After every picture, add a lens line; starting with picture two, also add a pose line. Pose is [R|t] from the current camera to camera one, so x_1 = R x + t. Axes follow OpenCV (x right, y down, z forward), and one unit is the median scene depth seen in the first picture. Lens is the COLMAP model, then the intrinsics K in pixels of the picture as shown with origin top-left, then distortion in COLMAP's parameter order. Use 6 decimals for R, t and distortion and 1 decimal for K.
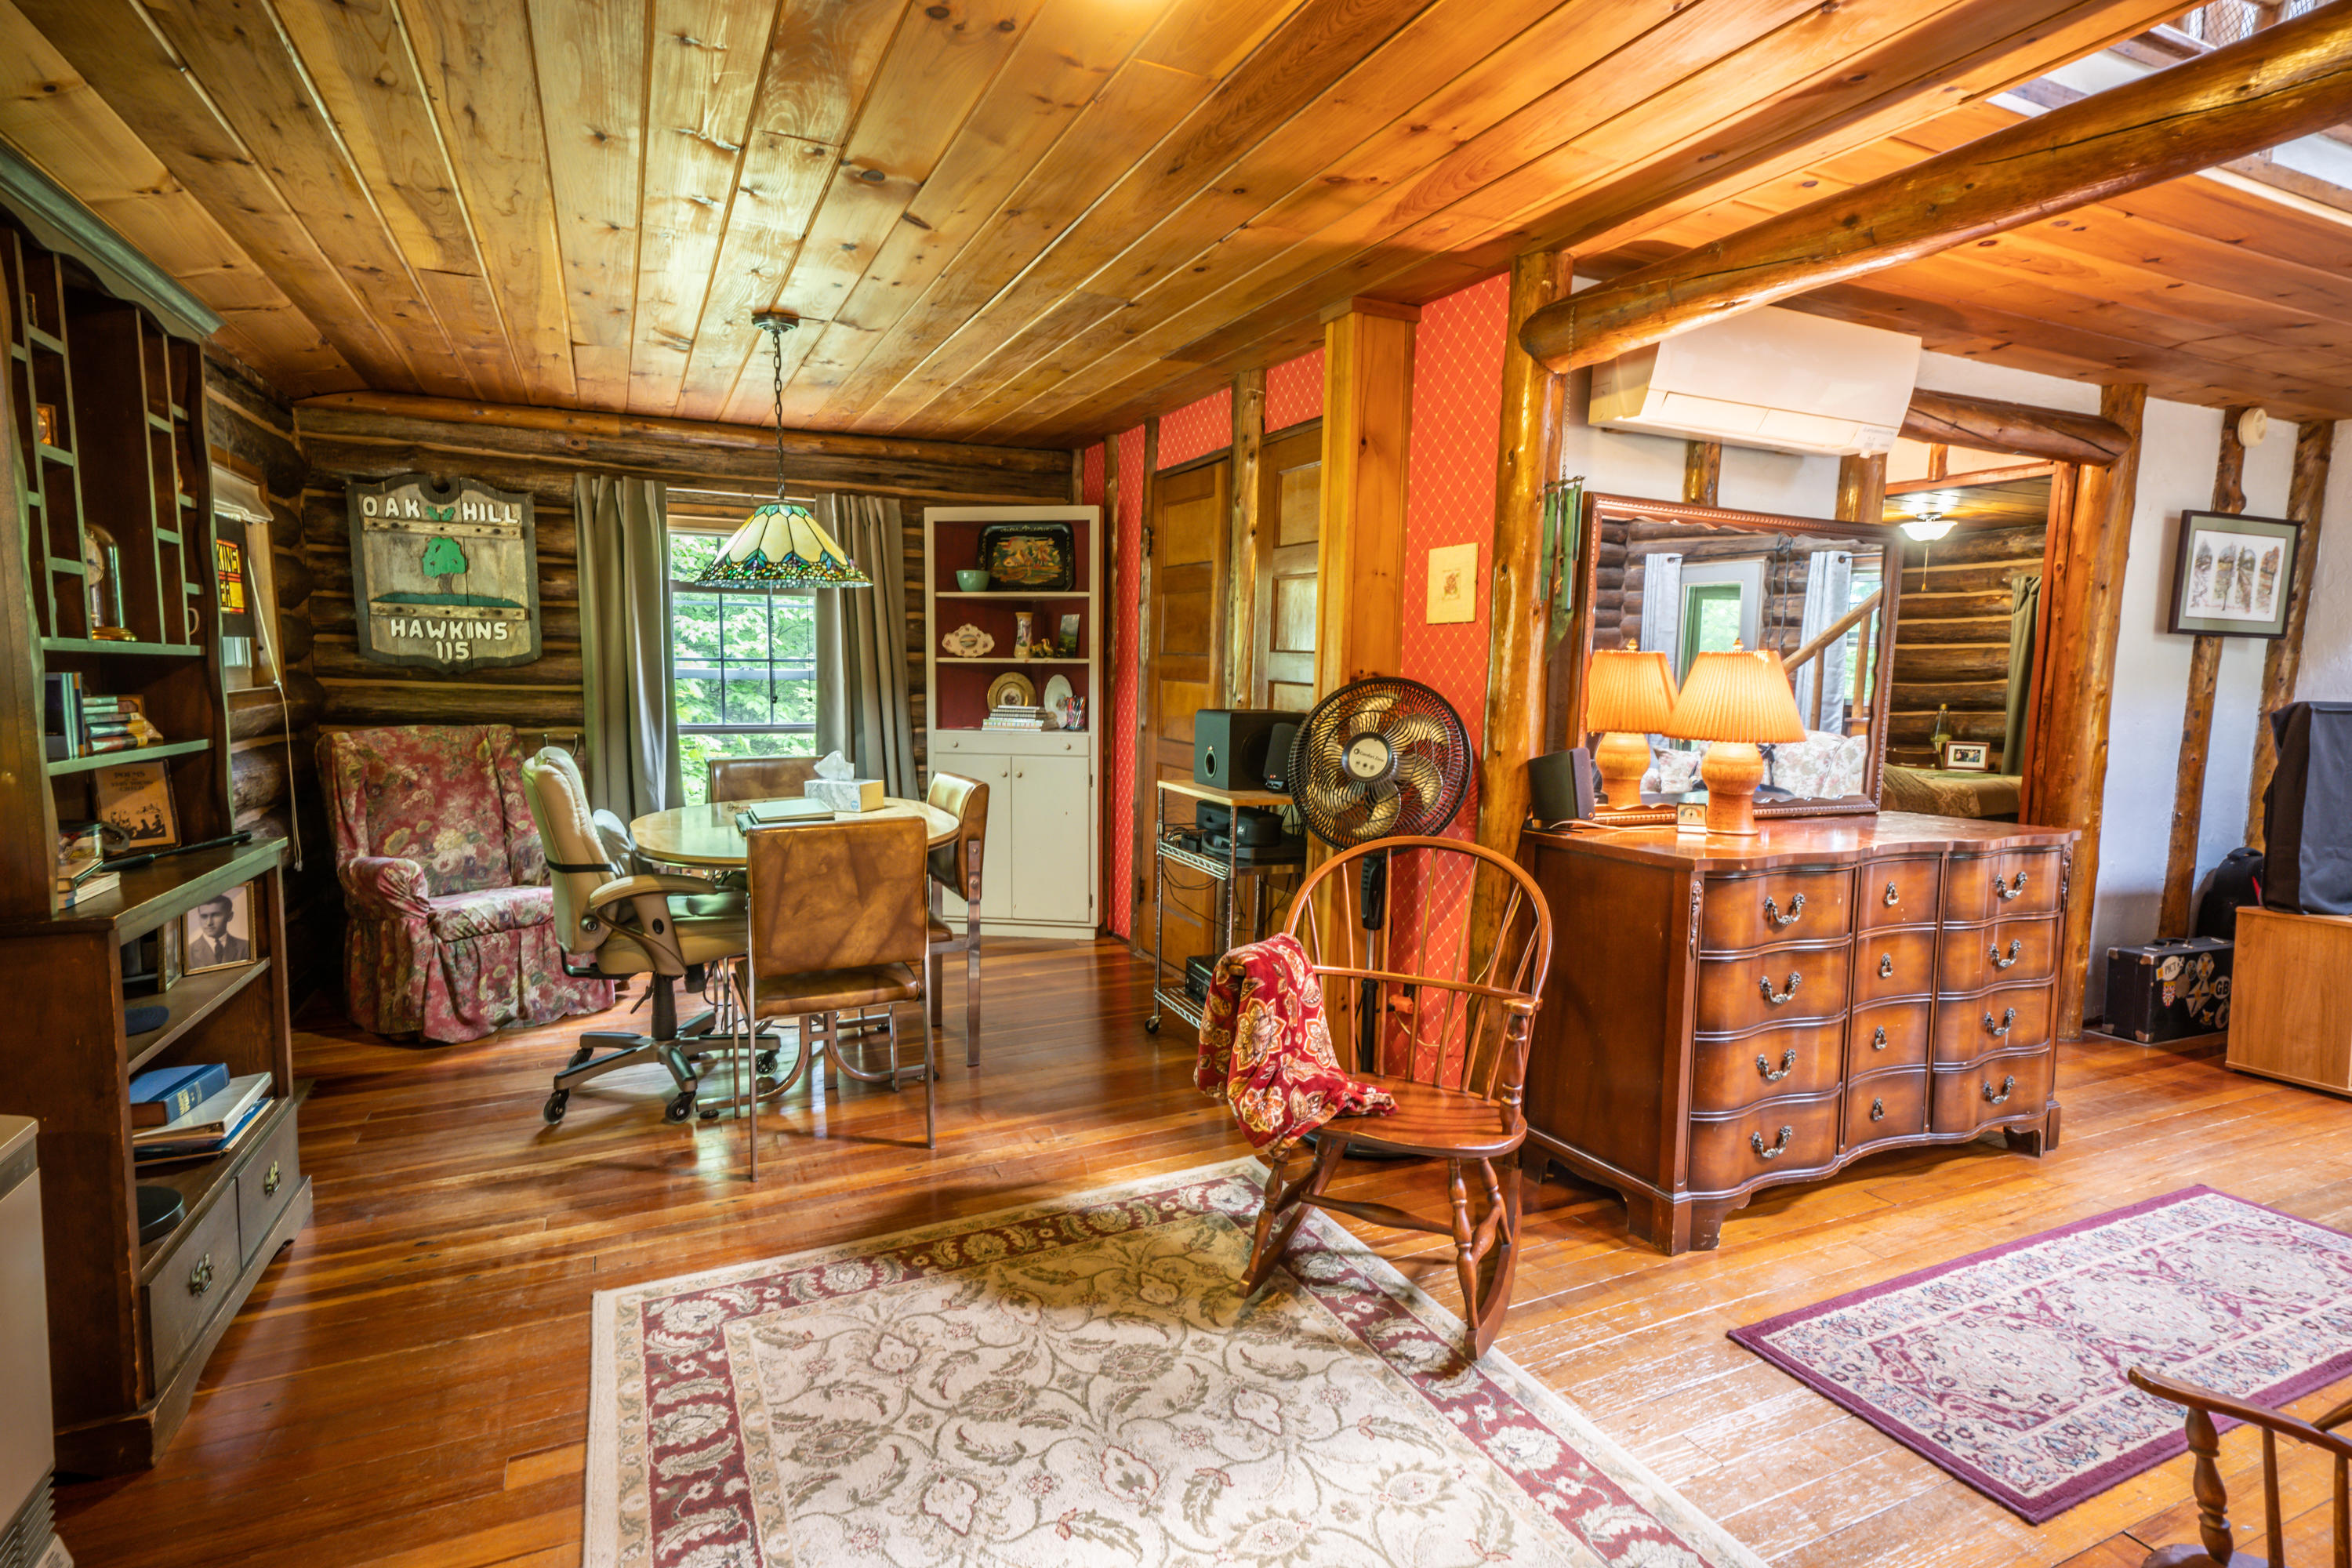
lens RADIAL K [[1228.8, 0, 1131.9], [0, 1228.8, 783.7], [0, 0, 1]] dist [0.015929, -0.000787]
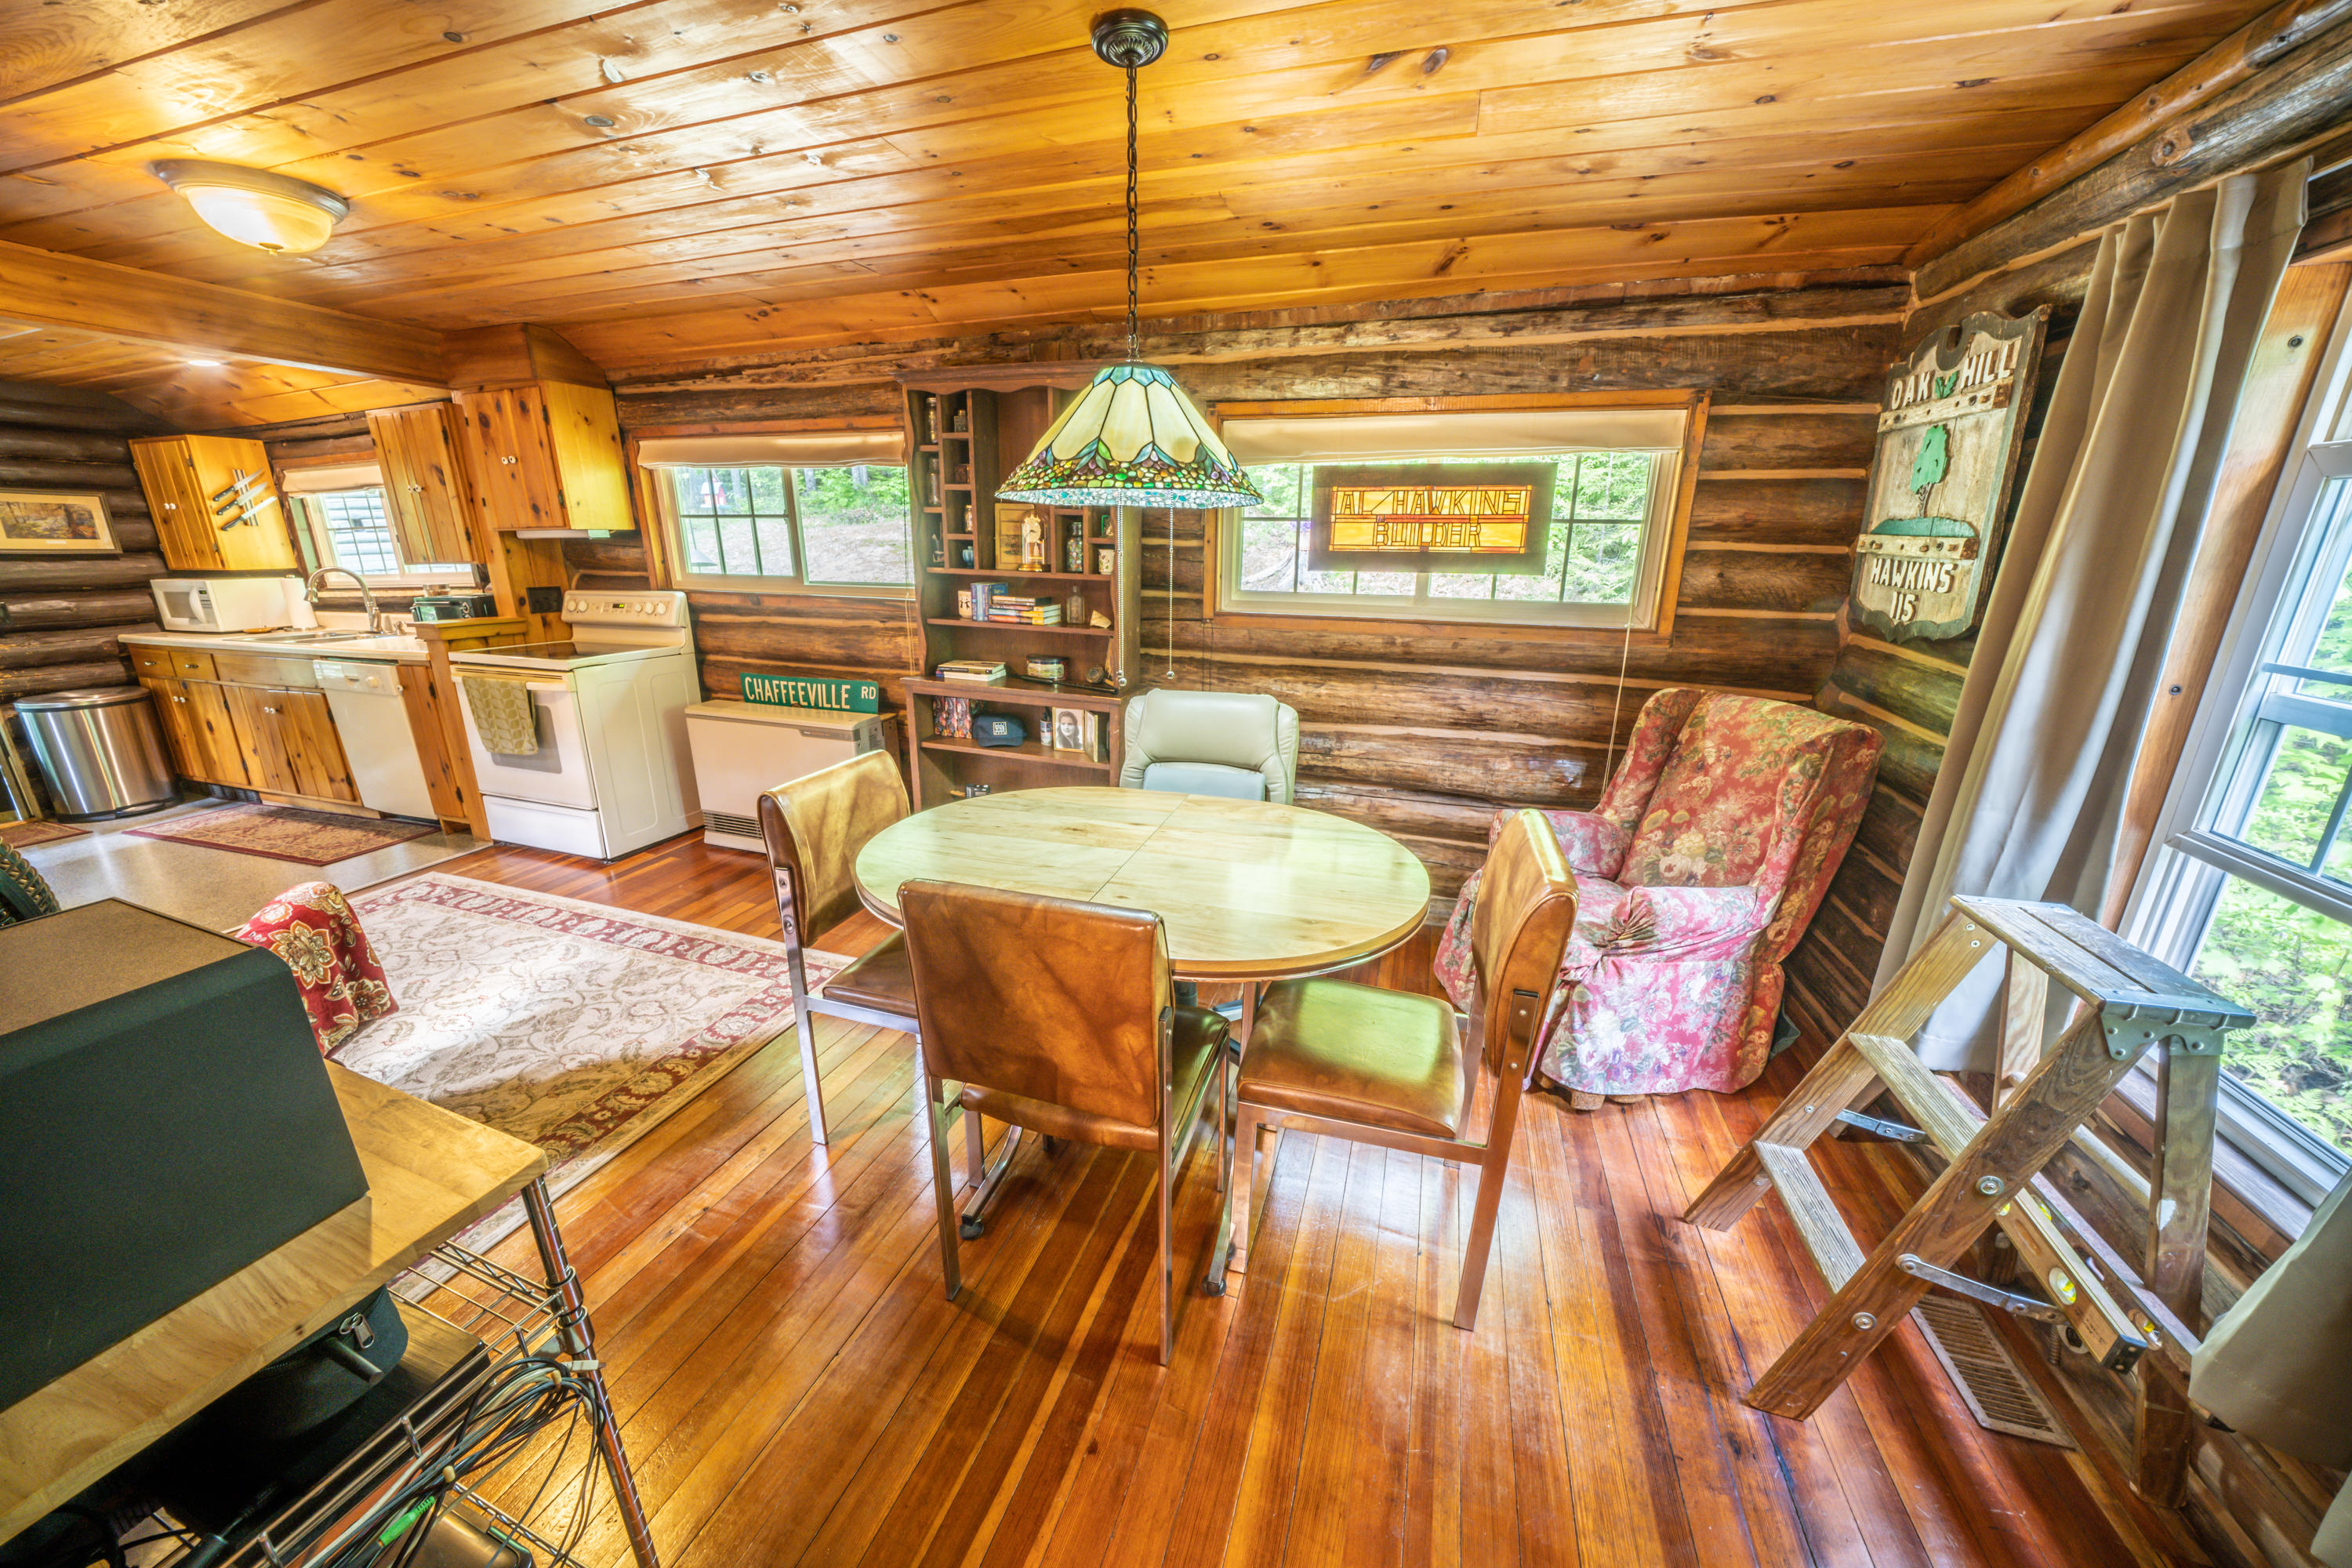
lens RADIAL K [[818.9, 0, 1159.3], [0, 818.9, 783.3], [0, 0, 1]] dist [-0.018309, -0.000249]
pose [[-0.666091, 0.201962, -0.718007, 0.036440], [-0.093673, 0.932370, 0.349158, -0.134774], [0.739965, 0.299829, -0.602125, 1.009202]]
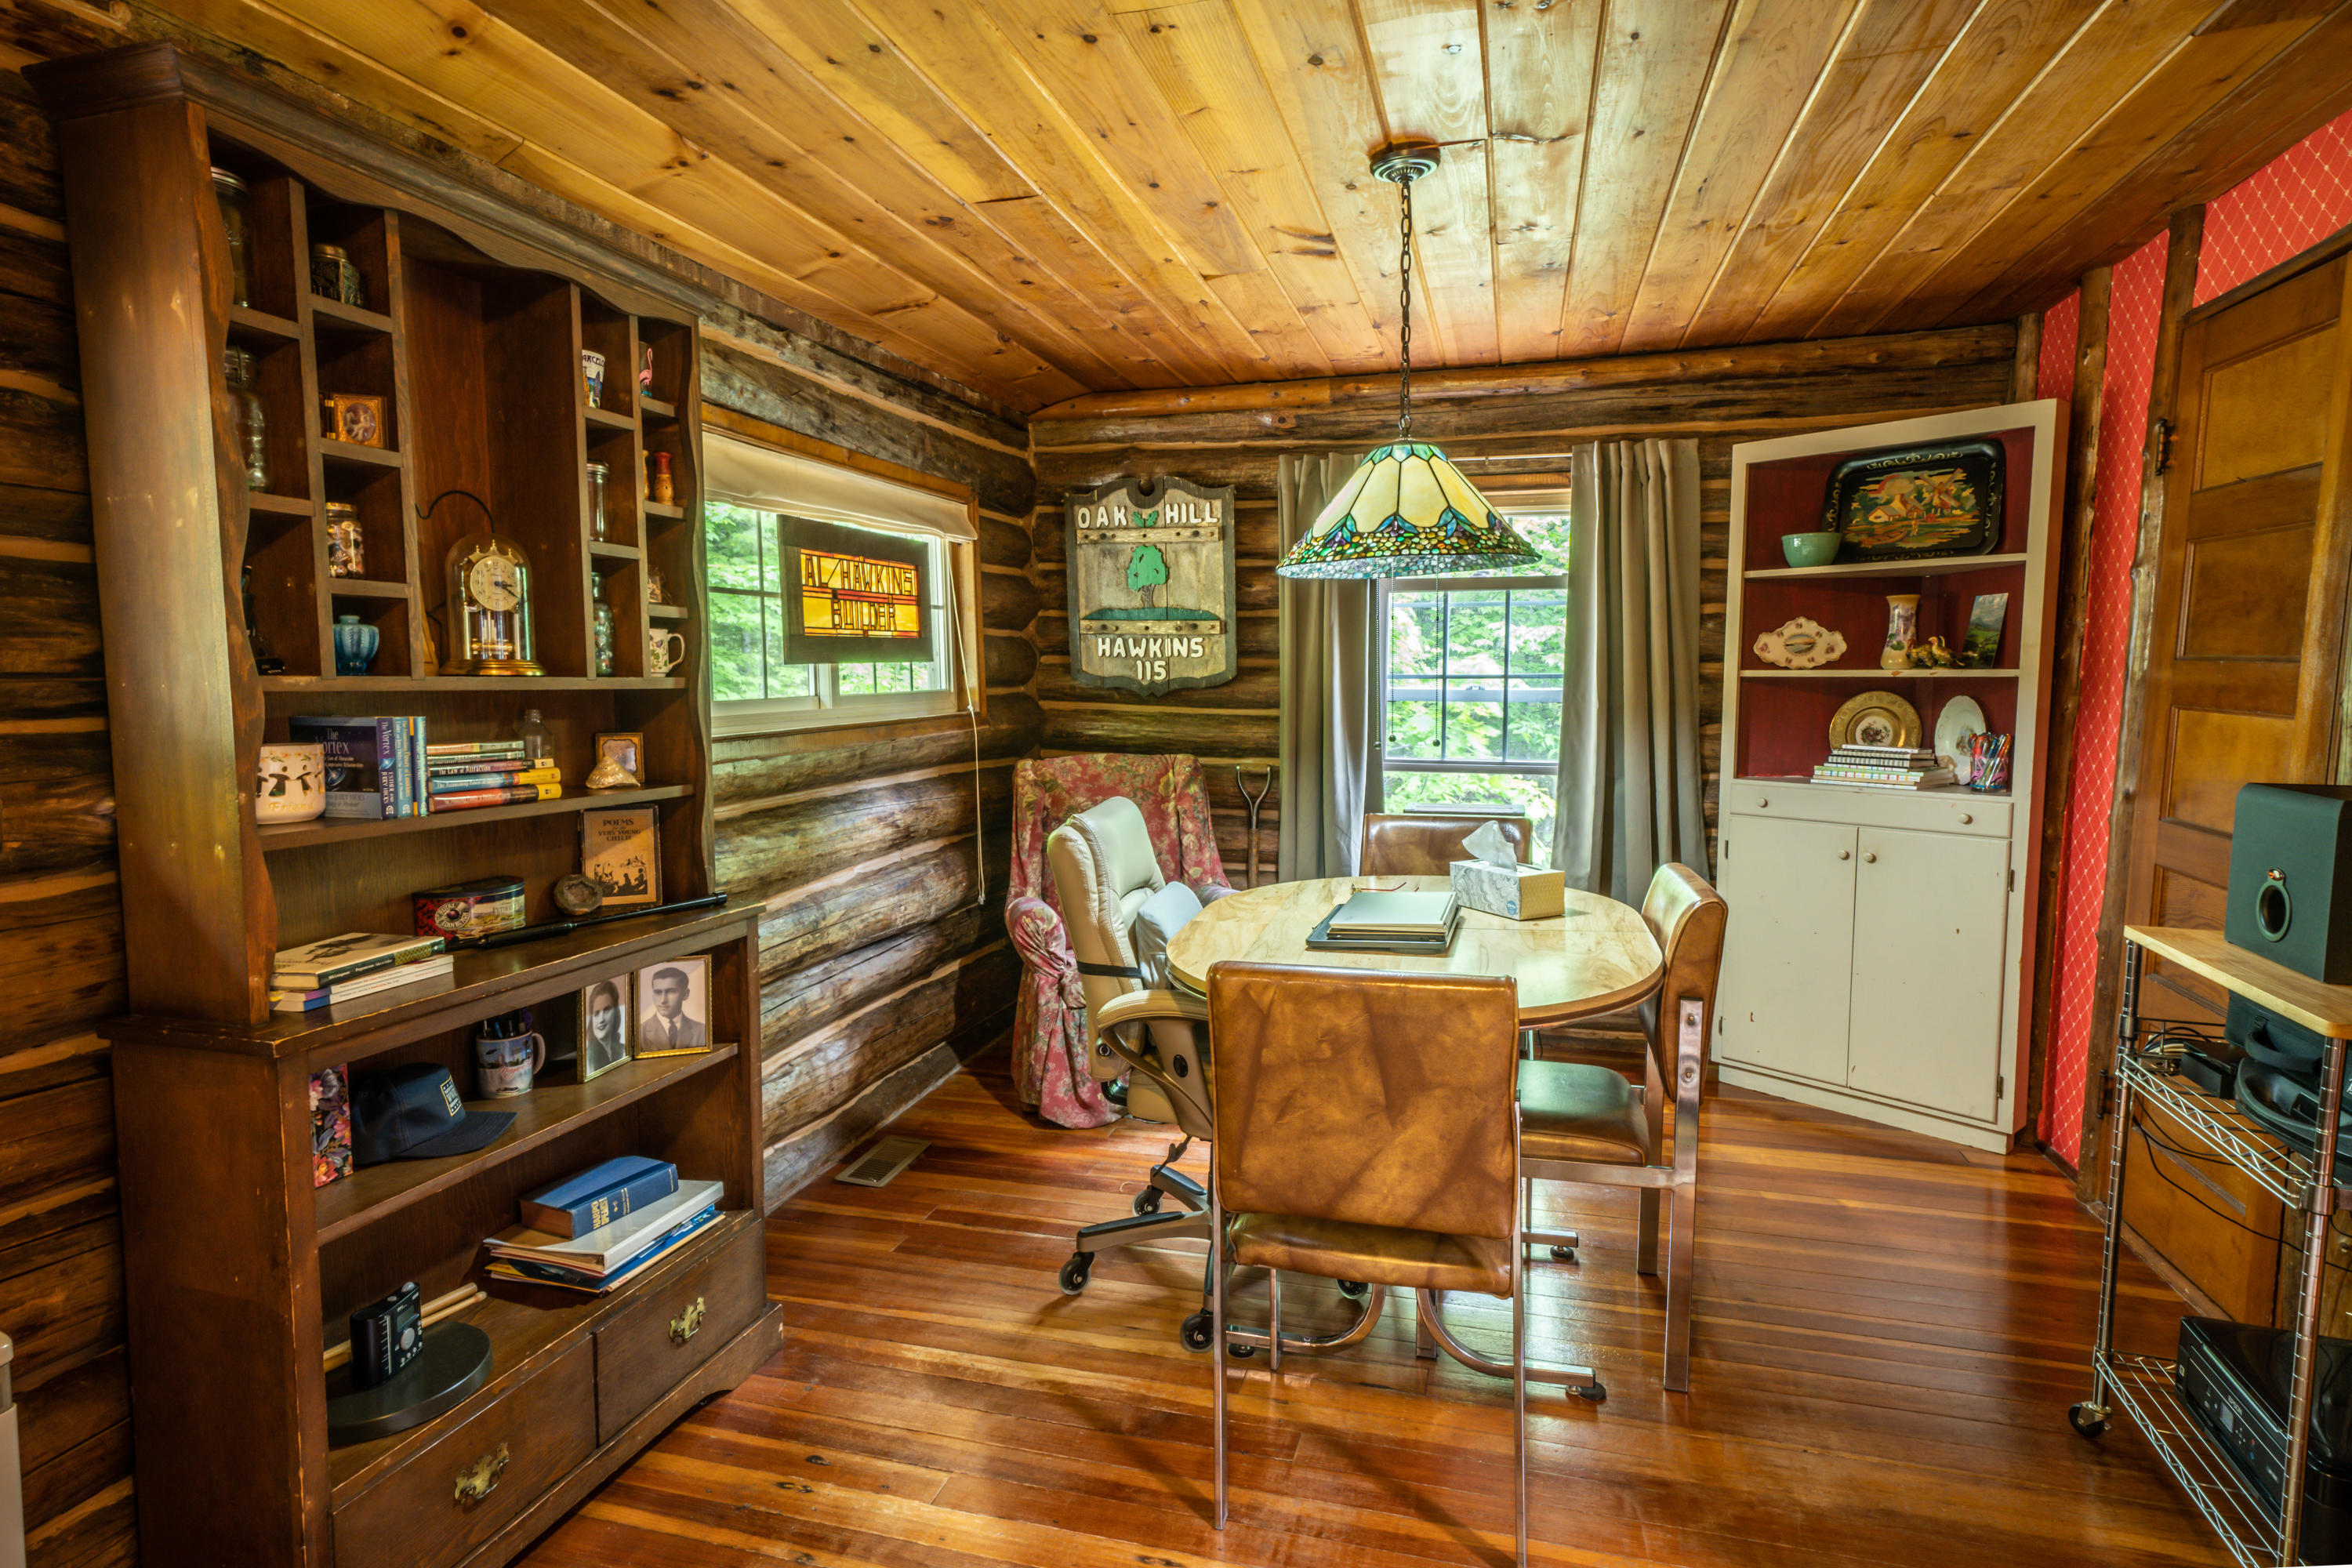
lens RADIAL K [[1228.8, 0, 1162.2], [0, 1228.8, 783.6], [0, 0, 1]] dist [0.015929, -0.000787]
pose [[0.765974, 0.047456, -0.641117, 0.034410], [-0.051158, 0.998609, 0.012797, -0.037961], [0.640832, 0.022996, 0.767336, 0.324487]]
